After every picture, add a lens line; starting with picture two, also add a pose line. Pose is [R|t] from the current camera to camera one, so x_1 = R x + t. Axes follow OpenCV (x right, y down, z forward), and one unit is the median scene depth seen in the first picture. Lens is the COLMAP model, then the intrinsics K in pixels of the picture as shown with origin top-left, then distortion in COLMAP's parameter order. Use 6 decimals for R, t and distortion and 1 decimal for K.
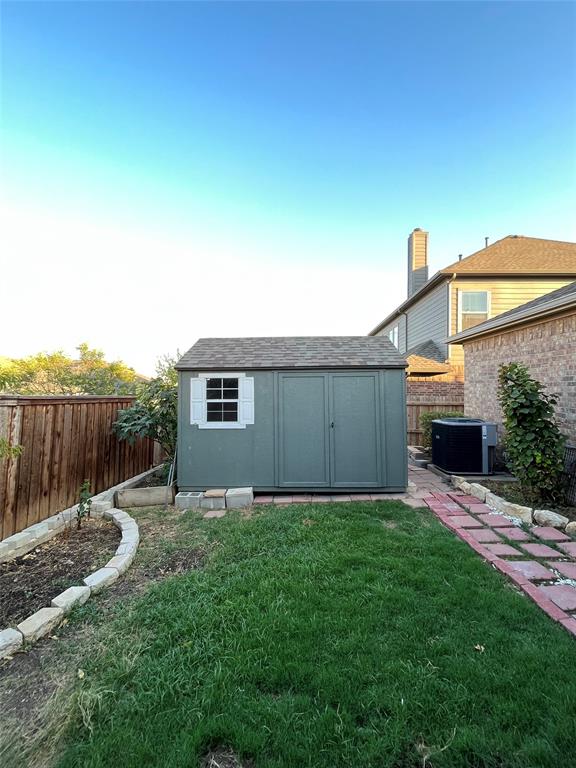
lens RADIAL K [[347.3, 0, 286.3], [0, 347.3, 384.1], [0, 0, 1]] dist [0.001751, 0.000143]
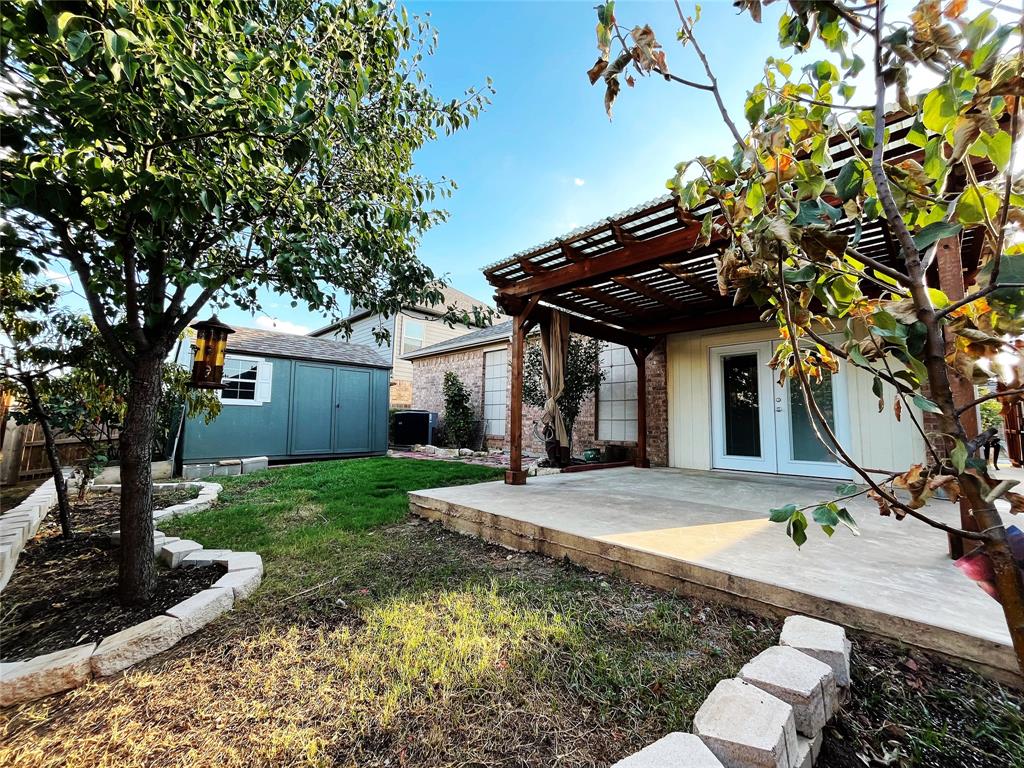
lens RADIAL K [[417.4, 0, 511.9], [0, 417.4, 387.6], [0, 0, 1]] dist [-0.002917, -0.000324]
pose [[0.690024, 0.080968, 0.719243, -0.551801], [-0.030948, 0.996115, -0.082446, 0.156919], [-0.723124, 0.034631, 0.689849, -0.570905]]
